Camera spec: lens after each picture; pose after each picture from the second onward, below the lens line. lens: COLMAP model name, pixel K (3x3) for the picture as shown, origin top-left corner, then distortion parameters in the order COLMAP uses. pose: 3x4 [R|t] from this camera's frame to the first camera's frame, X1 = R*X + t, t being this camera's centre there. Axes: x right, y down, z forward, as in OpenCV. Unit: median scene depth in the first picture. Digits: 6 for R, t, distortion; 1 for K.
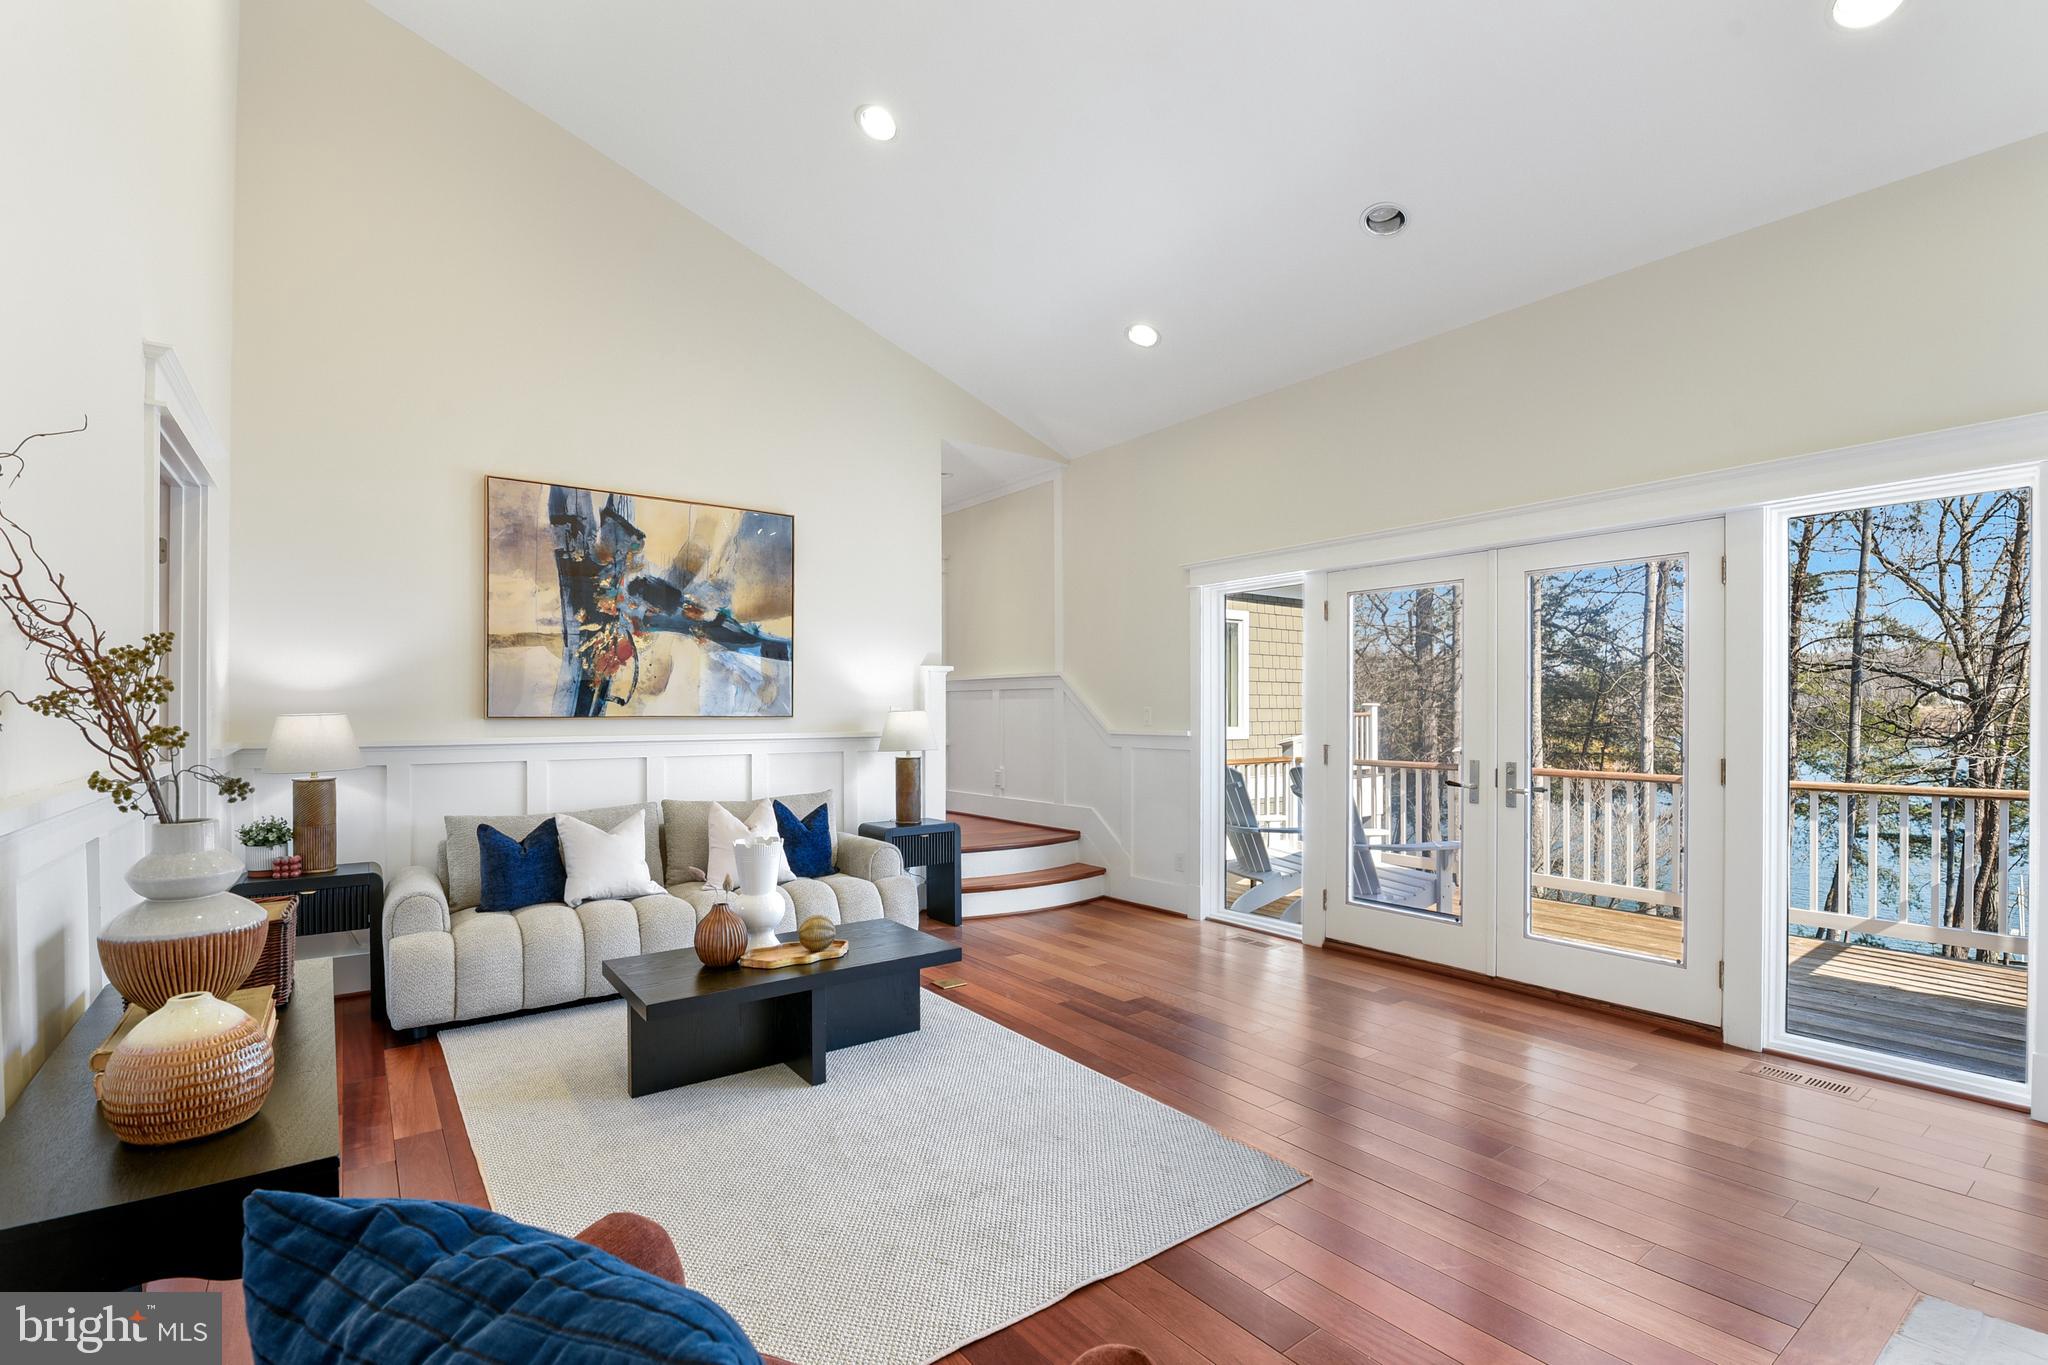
lens RADIAL K [[897.1, 0, 1030.4], [0, 897.1, 701.2], [0, 0, 1]] dist [-0.014741, -0.002225]
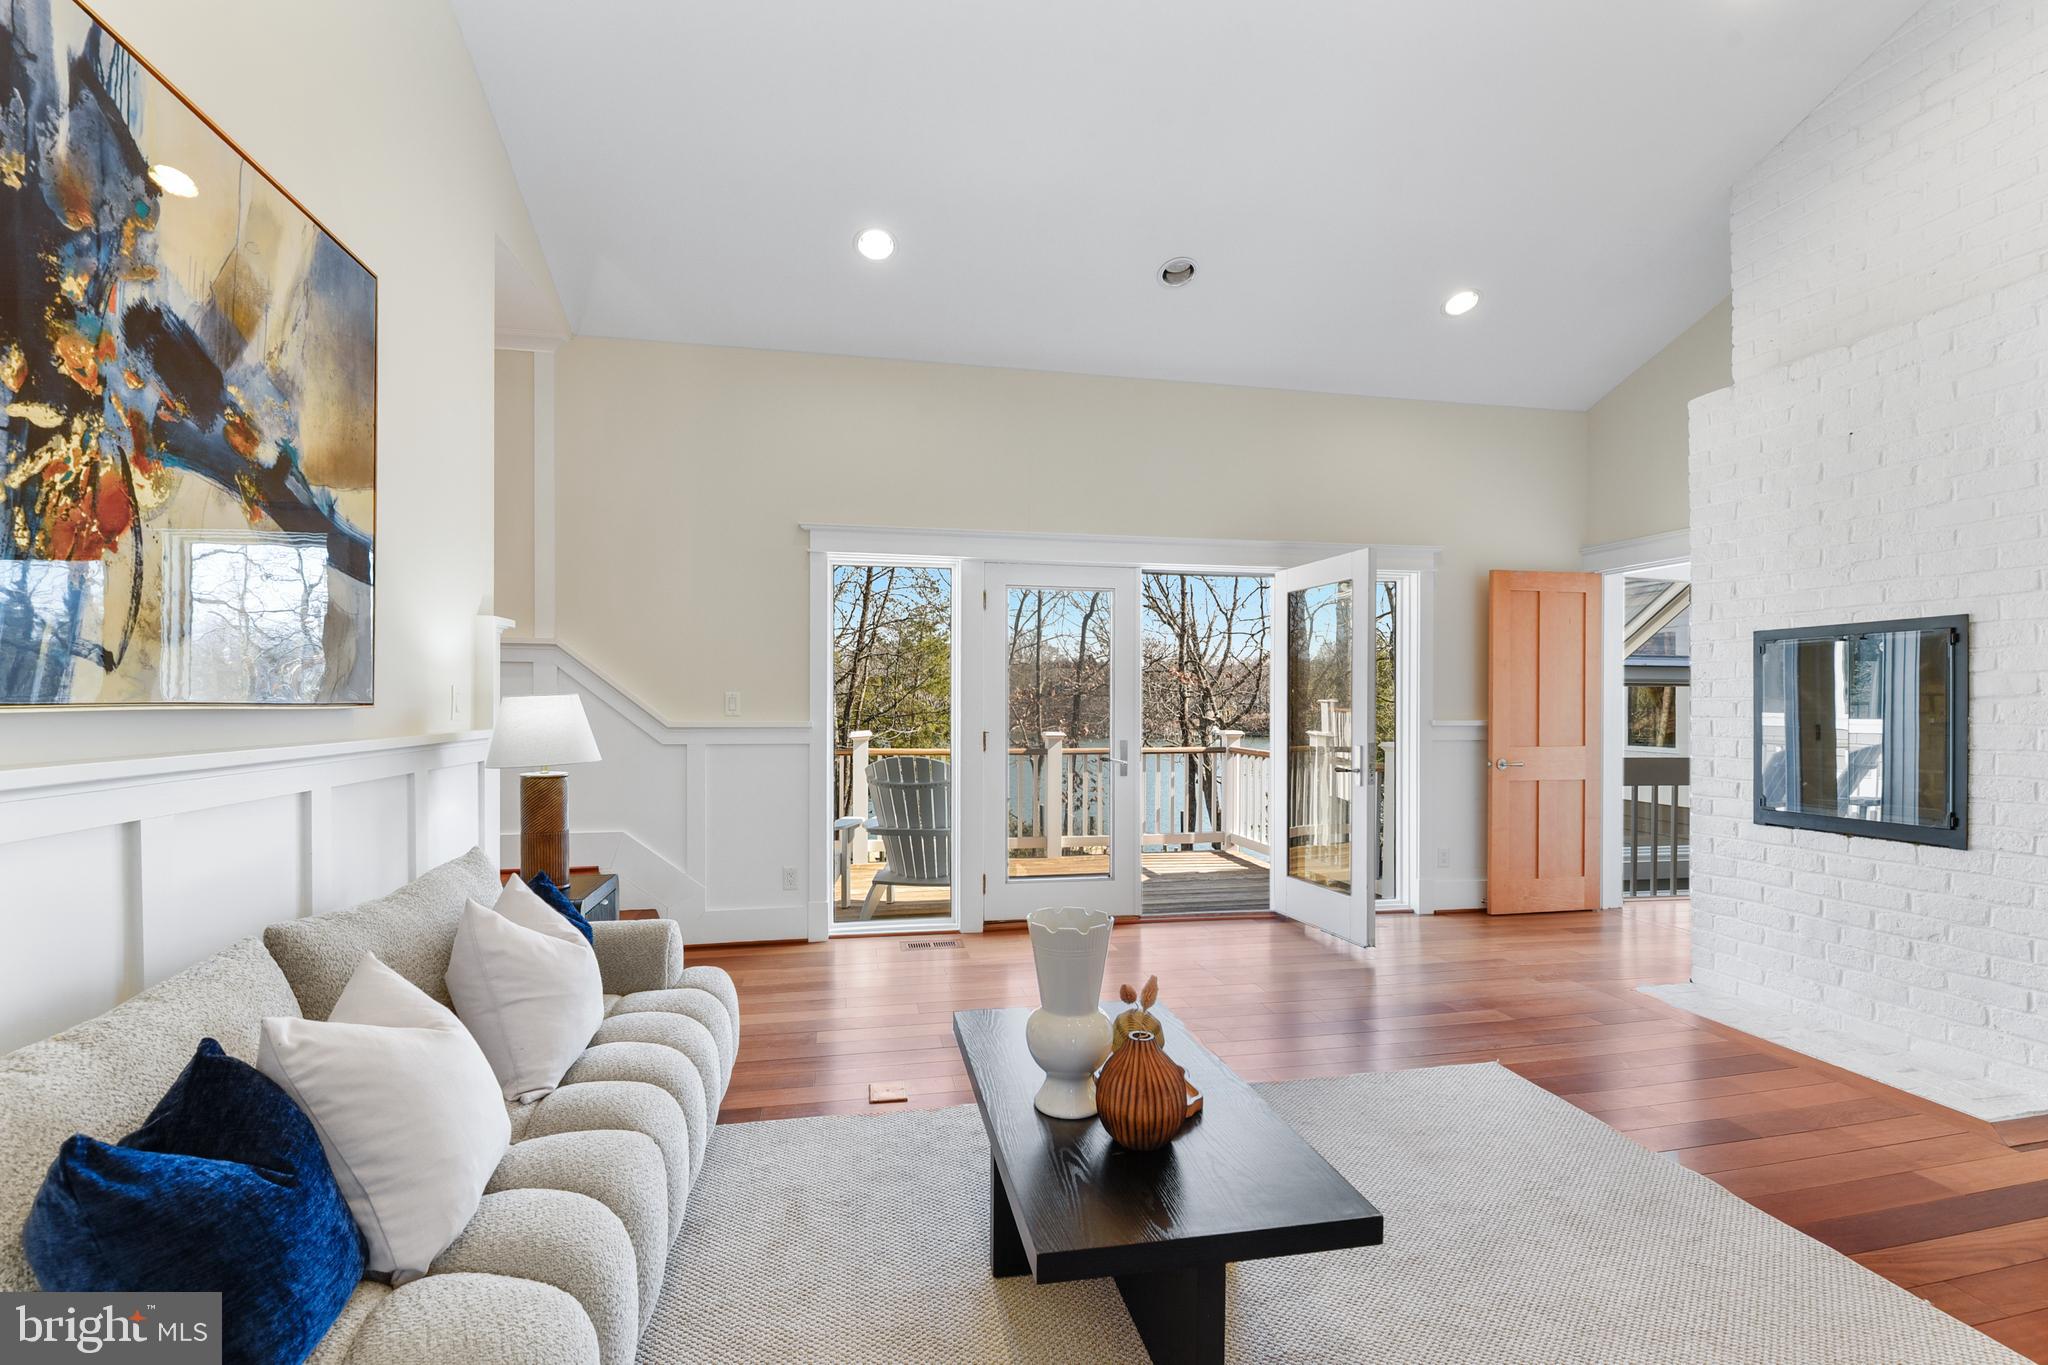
lens RADIAL K [[897.1, 0, 1030.5], [0, 897.1, 696.0], [0, 0, 1]] dist [-0.014741, -0.002225]
pose [[0.434525, 0.006520, 0.900636, -0.584298], [-0.013073, 0.999914, -0.000932, 0.009771], [-0.900565, -0.011369, 0.434573, 0.532747]]
